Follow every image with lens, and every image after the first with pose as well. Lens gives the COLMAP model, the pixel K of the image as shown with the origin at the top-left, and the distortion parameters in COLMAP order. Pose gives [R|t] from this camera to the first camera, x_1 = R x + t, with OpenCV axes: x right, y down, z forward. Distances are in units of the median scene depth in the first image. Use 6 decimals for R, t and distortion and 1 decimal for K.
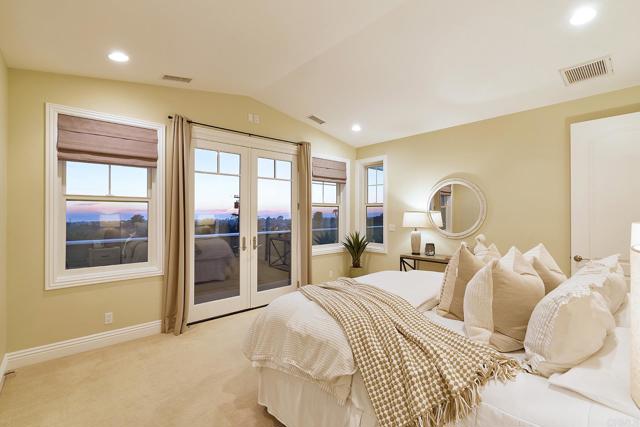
lens RADIAL K [[307.1, 0, 320.0], [0, 307.1, 213.5], [0, 0, 1]] dist [0.001751, 0.000191]
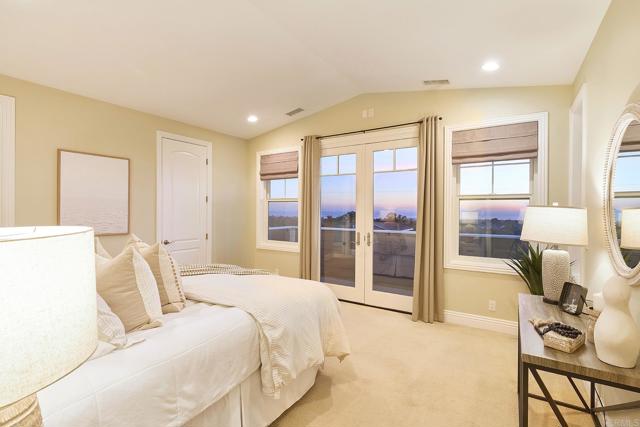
lens RADIAL K [[305.7, 0, 320.0], [0, 305.7, 213.5], [0, 0, 1]] dist [-0.000312, -0.000014]
pose [[0.219898, 0.016308, -0.975387, 0.720904], [-0.002629, 0.999867, 0.016125, -0.003746], [0.975519, -0.000982, 0.219911, 0.641215]]
